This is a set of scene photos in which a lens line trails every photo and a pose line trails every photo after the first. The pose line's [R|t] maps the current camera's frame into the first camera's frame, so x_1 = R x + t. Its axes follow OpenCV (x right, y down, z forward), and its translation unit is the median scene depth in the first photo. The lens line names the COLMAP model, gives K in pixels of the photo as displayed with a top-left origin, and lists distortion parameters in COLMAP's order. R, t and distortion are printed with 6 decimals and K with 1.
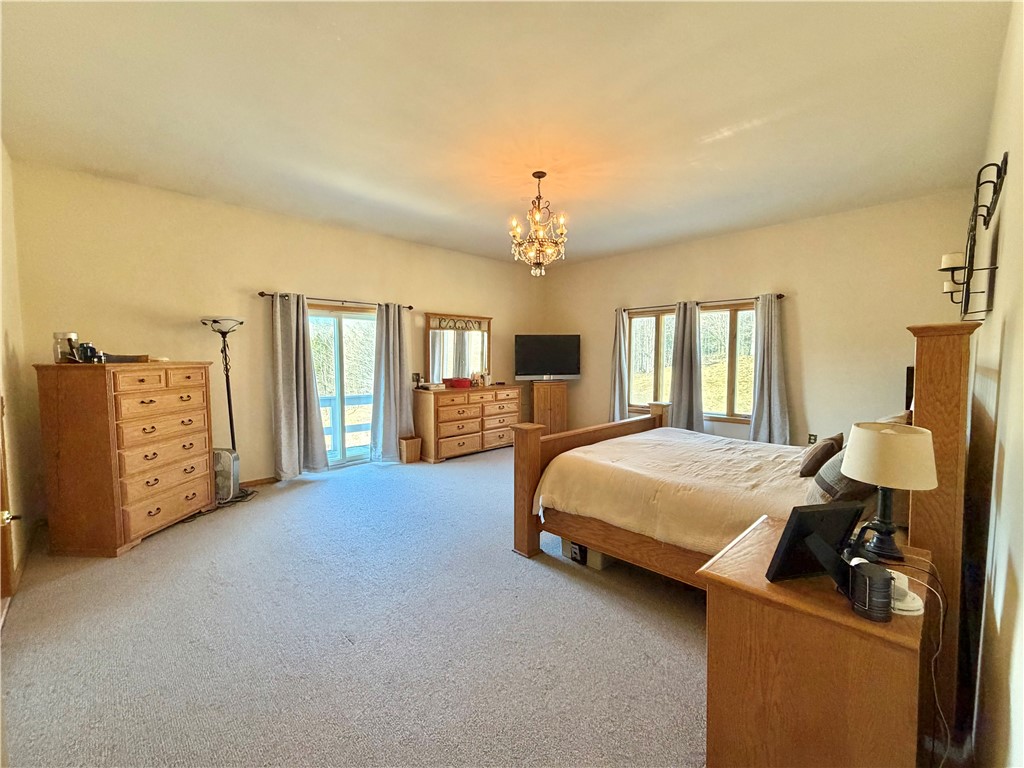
lens RADIAL K [[407.3, 0, 511.9], [0, 407.3, 380.9], [0, 0, 1]] dist [0.000843, 0.000883]
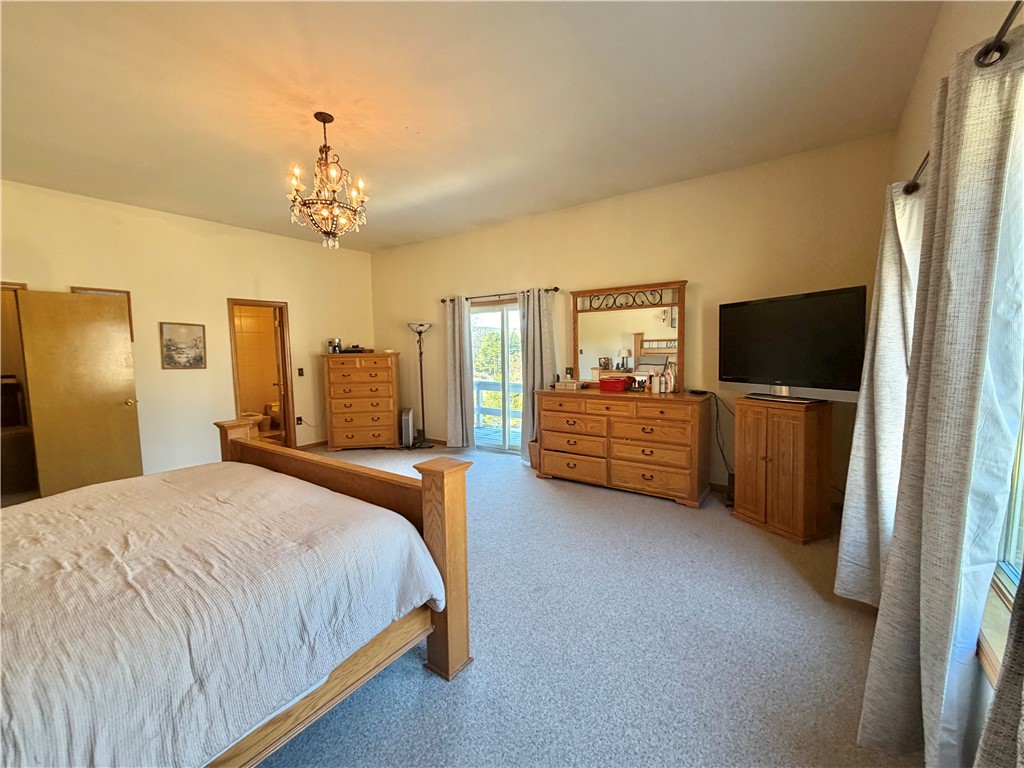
lens RADIAL K [[407.3, 0, 512.3], [0, 407.3, 385.7], [0, 0, 1]] dist [0.000843, 0.000883]
pose [[0.221518, 0.087764, -0.971199, 0.560841], [-0.047465, 0.995732, 0.079154, -0.043774], [0.974000, 0.028564, 0.224738, 0.721321]]
